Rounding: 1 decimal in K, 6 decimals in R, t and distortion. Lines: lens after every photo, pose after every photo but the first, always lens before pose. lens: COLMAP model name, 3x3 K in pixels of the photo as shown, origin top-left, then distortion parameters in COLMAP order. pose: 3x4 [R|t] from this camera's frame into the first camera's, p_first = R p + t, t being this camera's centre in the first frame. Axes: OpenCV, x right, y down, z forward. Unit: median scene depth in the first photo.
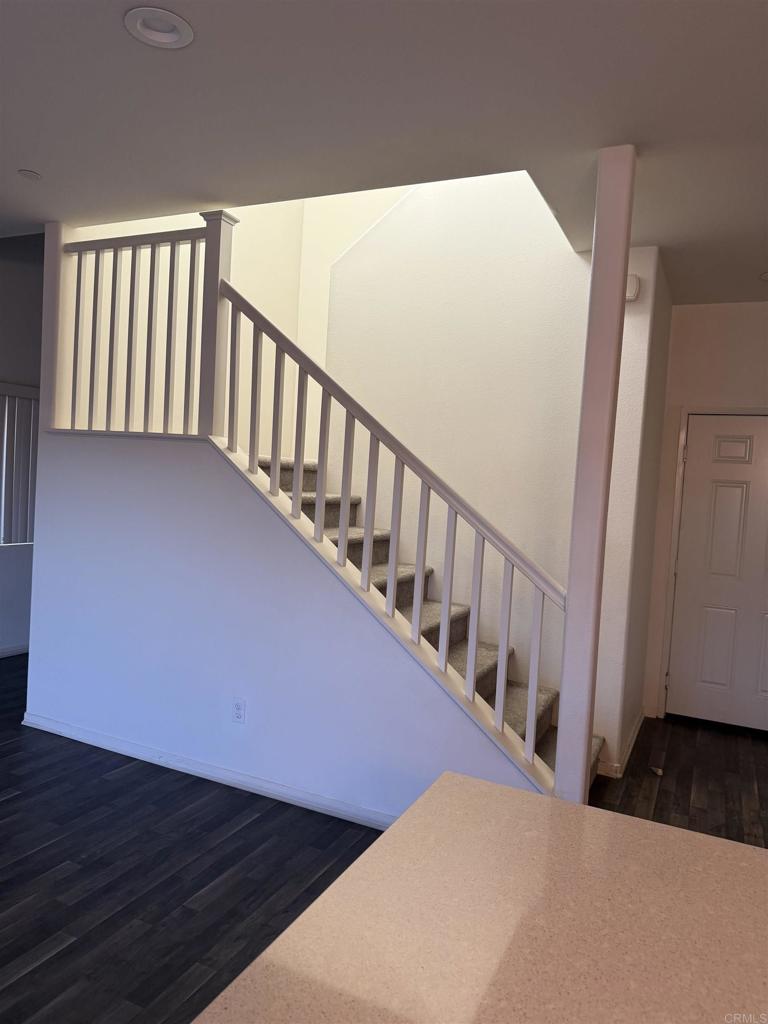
lens RADIAL K [[719.1, 0, 382.2], [0, 719.1, 508.5], [0, 0, 1]] dist [0.027889, -0.037642]
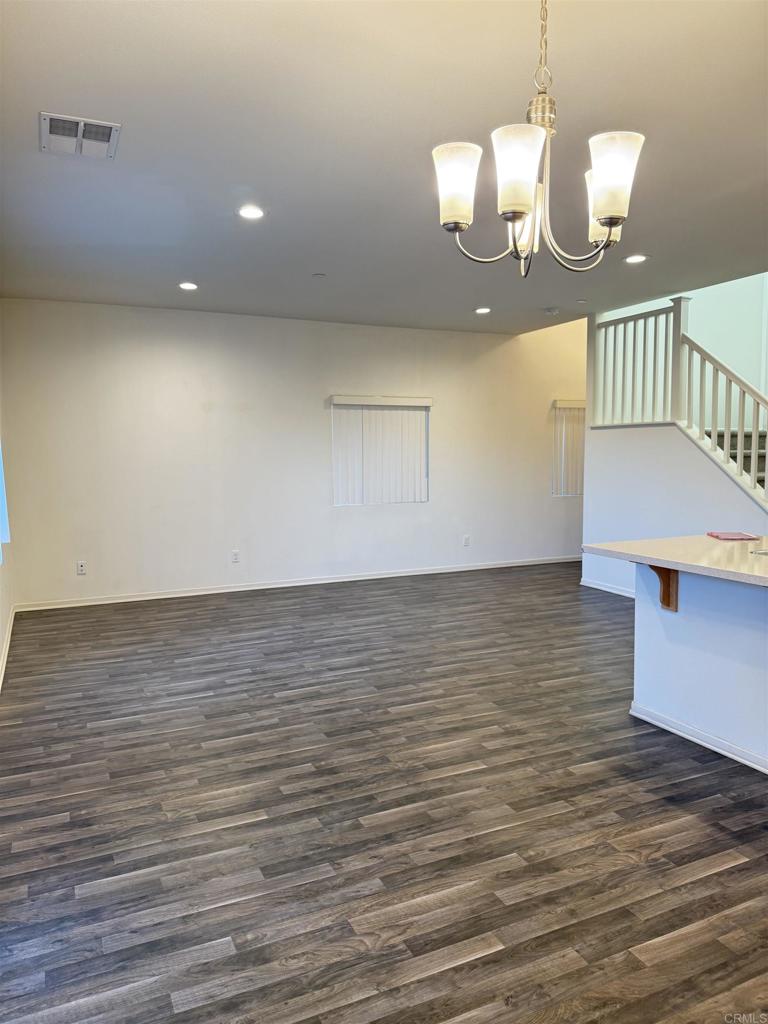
lens RADIAL K [[719.1, 0, 378.8], [0, 719.1, 520.9], [0, 0, 1]] dist [0.027889, -0.037642]
pose [[0.767067, -0.002578, -0.641562, 0.355067], [0.032325, 0.998877, 0.034635, 0.064613], [0.640752, -0.047306, 0.766289, -0.900201]]
